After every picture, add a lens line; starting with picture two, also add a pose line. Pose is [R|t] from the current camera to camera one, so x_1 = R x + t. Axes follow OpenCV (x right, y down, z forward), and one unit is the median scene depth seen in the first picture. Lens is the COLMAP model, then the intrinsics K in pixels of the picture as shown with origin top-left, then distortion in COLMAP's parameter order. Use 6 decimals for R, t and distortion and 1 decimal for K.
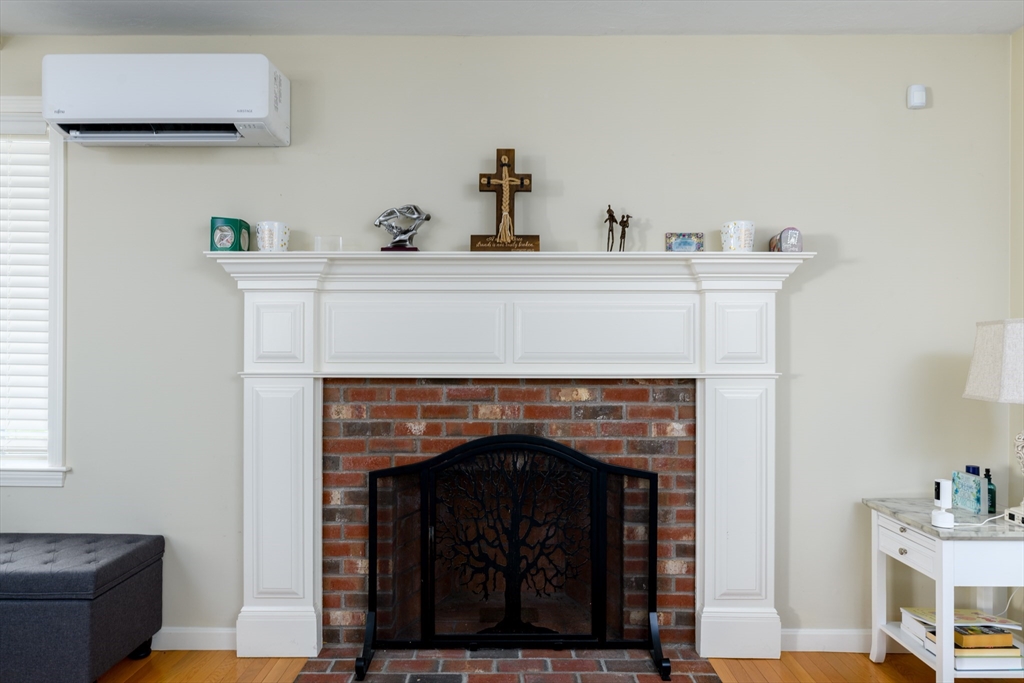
lens RADIAL K [[655.8, 0, 512.0], [0, 655.8, 341.5], [0, 0, 1]] dist [-0.003167, -0.000226]
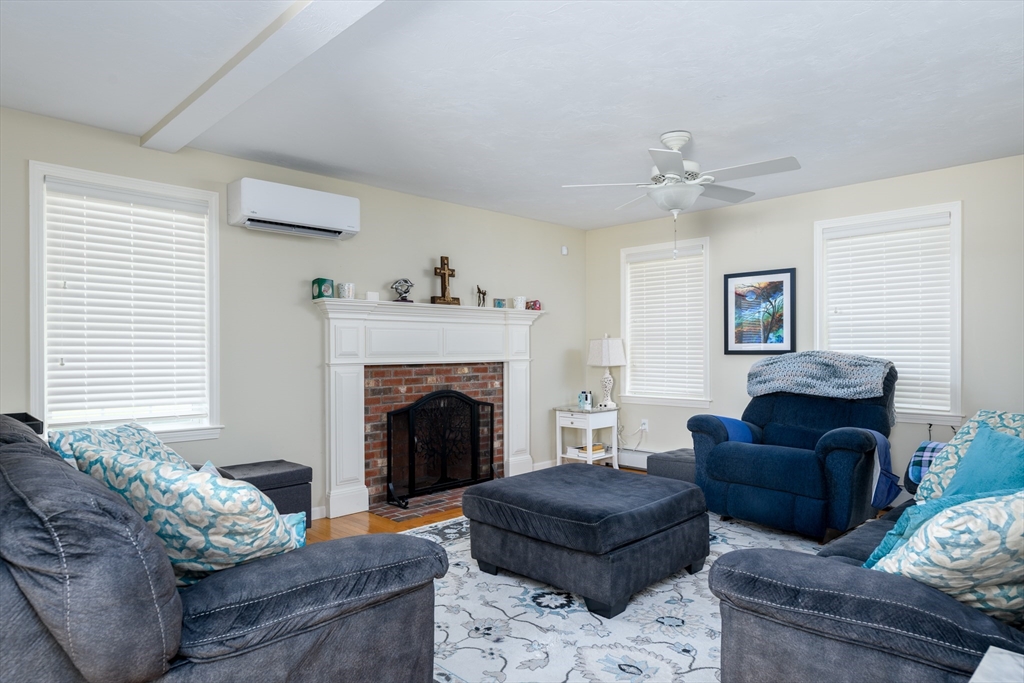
lens RADIAL K [[651.6, 0, 512.0], [0, 651.6, 341.5], [0, 0, 1]] dist [0.000438, 0.000000]
pose [[0.691949, 0.003086, 0.721940, -1.363653], [0.005778, 0.999935, -0.009812, 0.007009], [-0.721923, 0.010960, 0.691886, -0.620029]]
